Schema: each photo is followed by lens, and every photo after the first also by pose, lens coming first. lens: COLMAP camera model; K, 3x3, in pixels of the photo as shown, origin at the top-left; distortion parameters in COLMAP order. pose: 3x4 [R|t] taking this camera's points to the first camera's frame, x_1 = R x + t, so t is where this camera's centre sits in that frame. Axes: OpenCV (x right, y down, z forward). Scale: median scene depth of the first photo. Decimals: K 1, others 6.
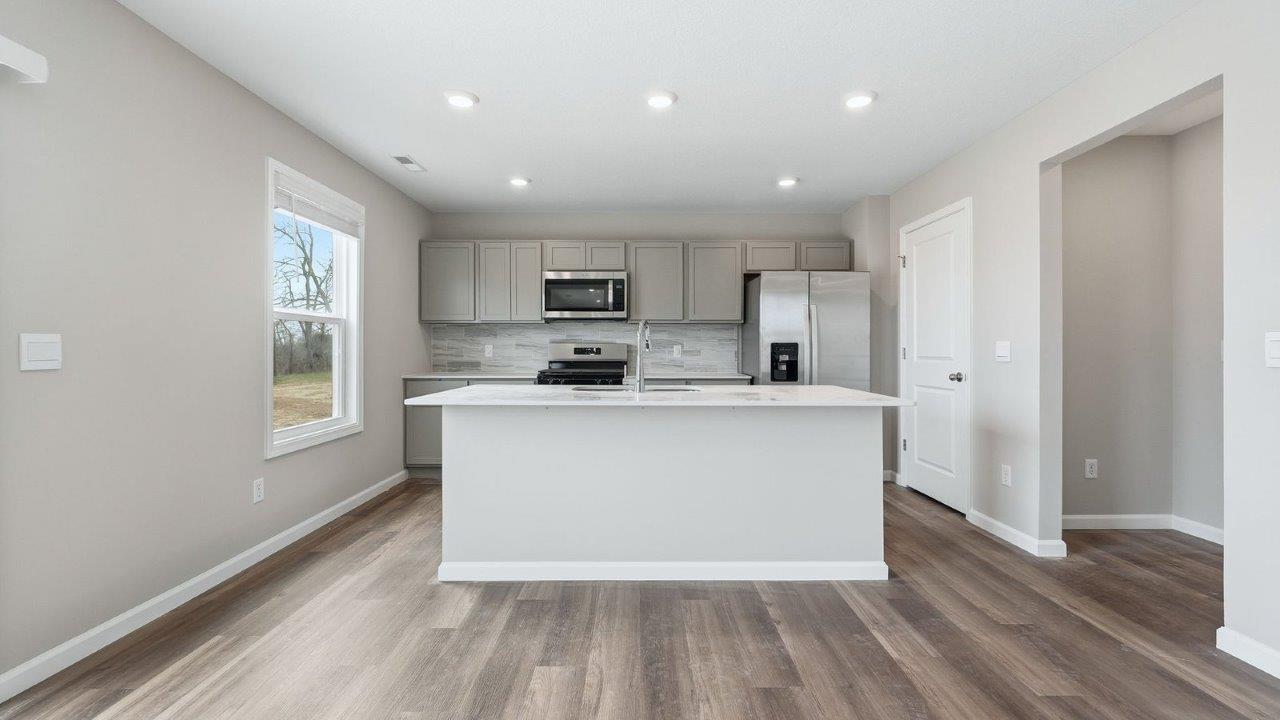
lens RADIAL K [[542.0, 0, 640.0], [0, 542.0, 351.0], [0, 0, 1]] dist [-0.001161, -0.000156]
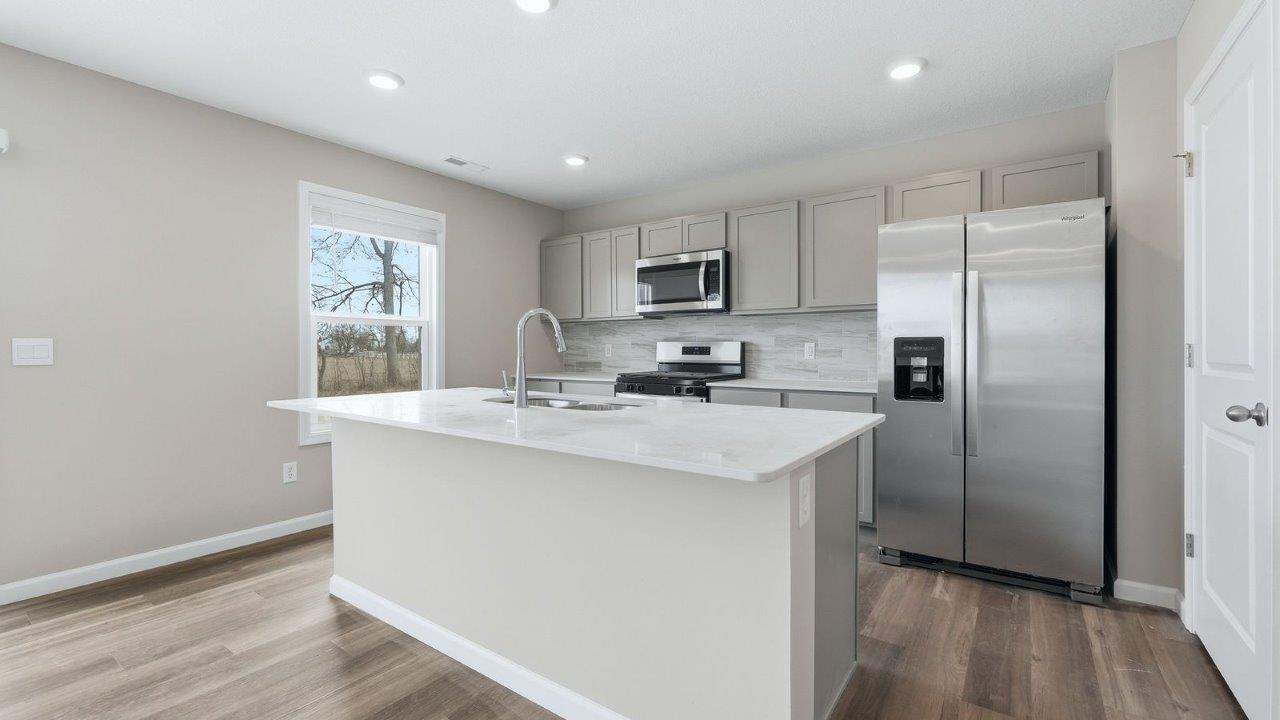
lens RADIAL K [[542.0, 0, 640.0], [0, 542.0, 351.0], [0, 0, 1]] dist [-0.001161, -0.000156]
pose [[0.813612, 0.000040, -0.581409, 0.334822], [0.000736, 0.999999, 0.001099, -0.000449], [0.581408, -0.001322, 0.813611, 0.292965]]
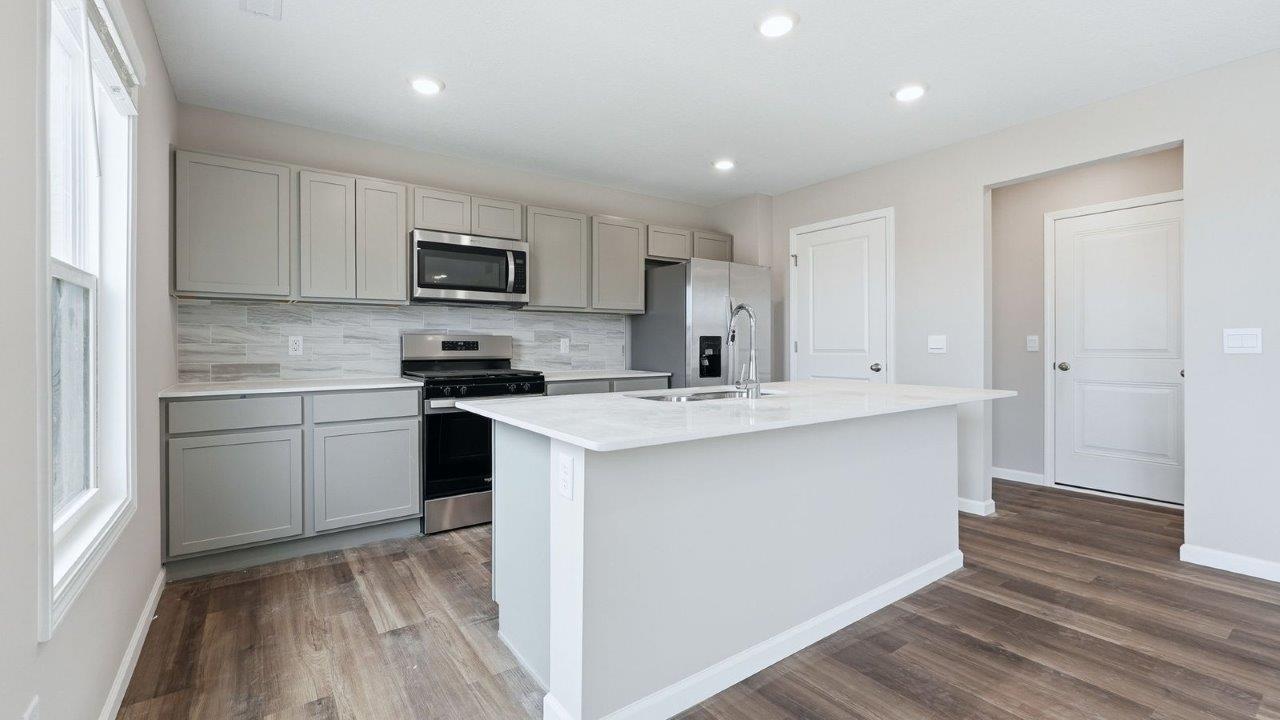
lens RADIAL K [[541.1, 0, 640.2], [0, 541.1, 346.0], [0, 0, 1]] dist [-0.003204, -0.000159]
pose [[0.815908, -0.003328, 0.578172, -0.341478], [0.003541, 0.999993, 0.000758, 0.000929], [-0.578171, 0.001429, 0.815914, 0.279525]]
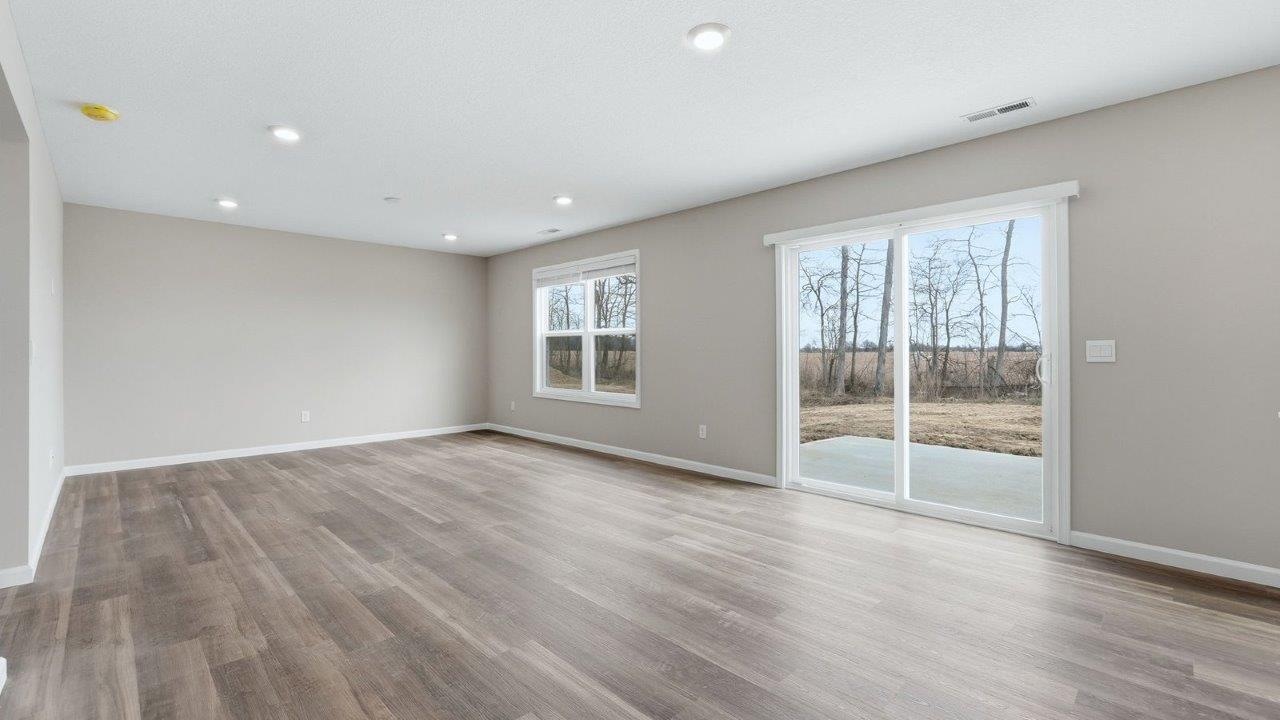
lens RADIAL K [[542.0, 0, 640.0], [0, 542.0, 351.0], [0, 0, 1]] dist [-0.001161, -0.000156]
pose [[-0.712304, 0.000532, -0.701871, 0.390637], [0.000707, 1.000000, 0.000040, -0.000035], [0.701871, -0.000468, -0.712304, 0.444876]]
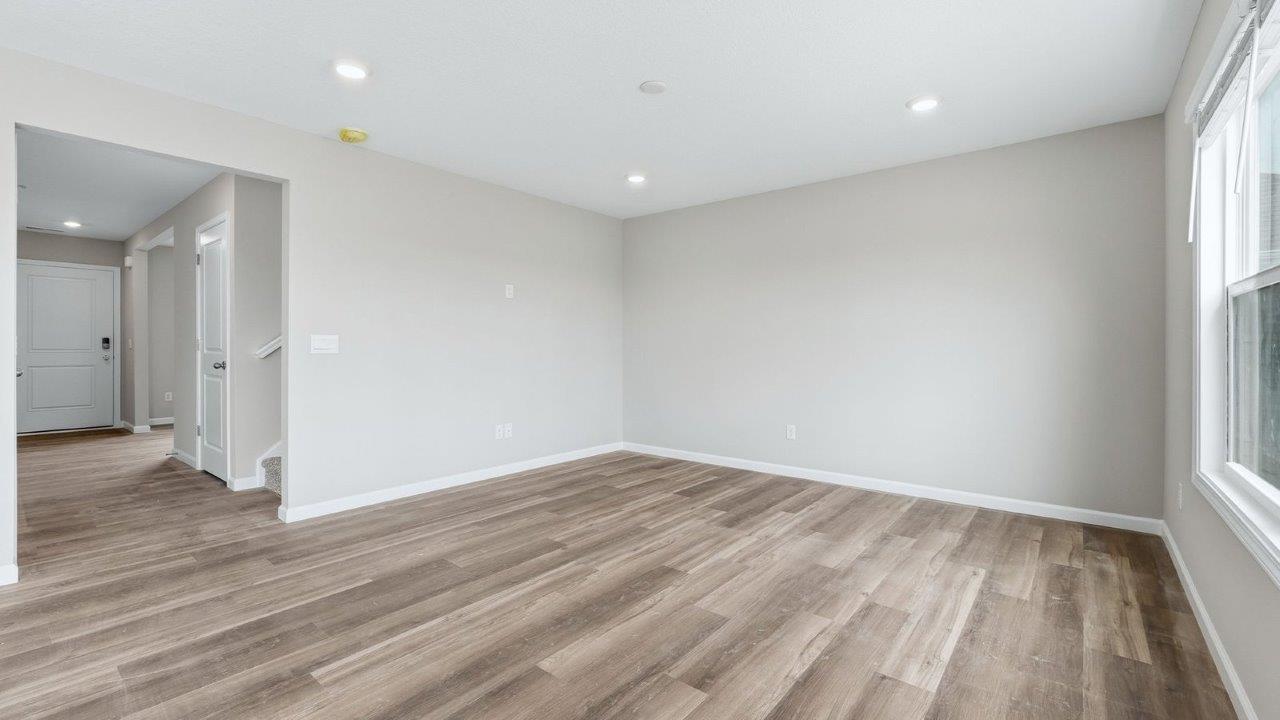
lens RADIAL K [[541.1, 0, 640.2], [0, 541.1, 346.0], [0, 0, 1]] dist [-0.003204, -0.000159]
pose [[-0.773868, -0.001767, 0.633344, -0.335792], [-0.000908, 0.999998, 0.001680, 0.002539], [-0.633346, 0.000725, -0.773868, -0.112400]]
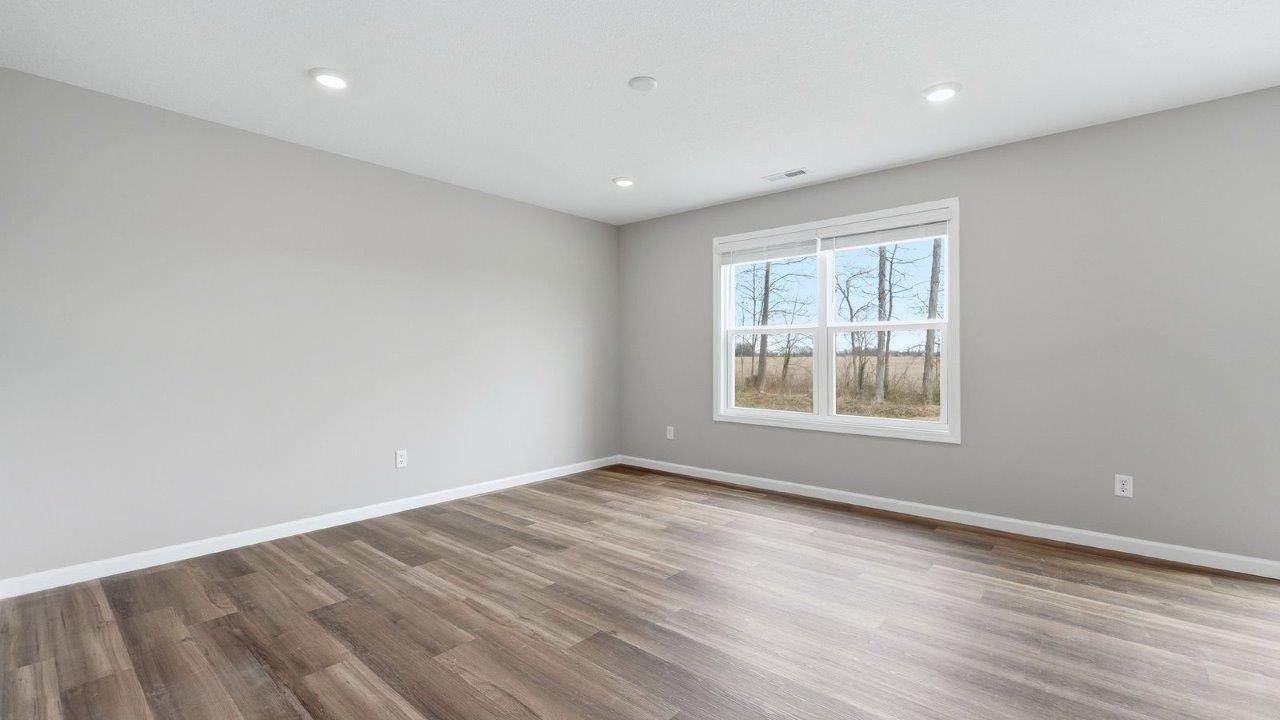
lens RADIAL K [[542.0, 0, 640.0], [0, 542.0, 351.0], [0, 0, 1]] dist [-0.001161, -0.000156]
pose [[-0.655341, -0.006652, -0.755304, 0.434032], [0.000433, 0.999958, -0.009183, 0.001172], [0.755333, -0.006345, -0.655310, -0.213942]]
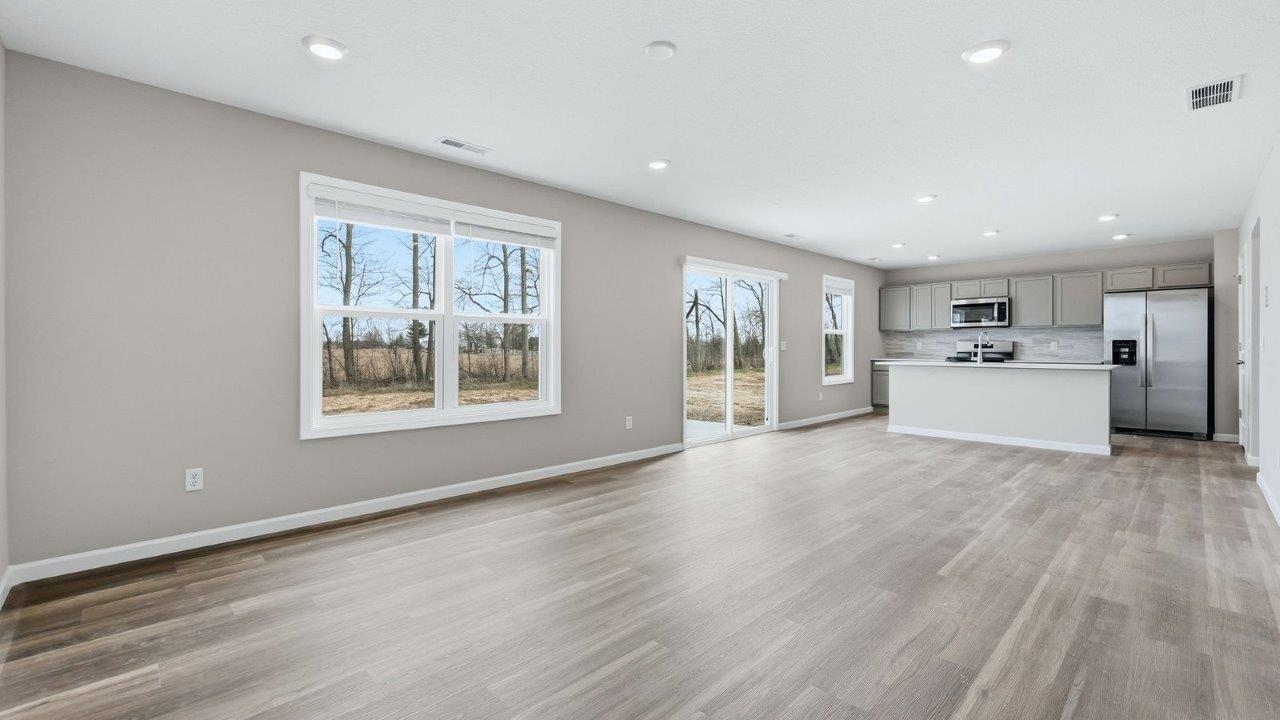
lens RADIAL K [[538.7, 0, 639.1], [0, 538.7, 348.3], [0, 0, 1]] dist [-0.001659, -0.000102]
pose [[0.696573, 0.000437, -0.717486, 0.366261], [0.000828, 0.999999, 0.001412, 0.004110], [0.717485, -0.001578, 0.696572, -0.931725]]
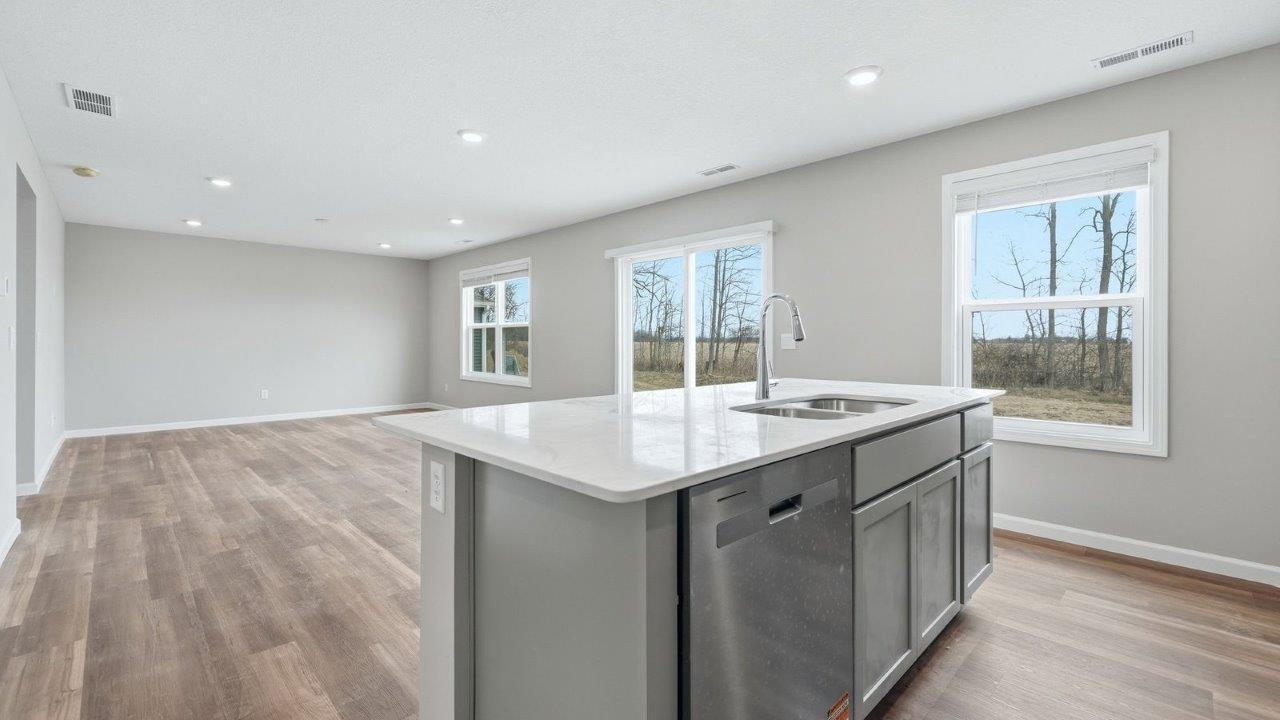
lens RADIAL K [[541.0, 0, 639.2], [0, 541.0, 341.4], [0, 0, 1]] dist [-0.000333, -0.000240]
pose [[-0.718617, -0.002691, -0.695401, 0.360539], [-0.002985, 0.999995, -0.000785, 0.001854], [0.695400, 0.001512, -0.718622, 0.830055]]
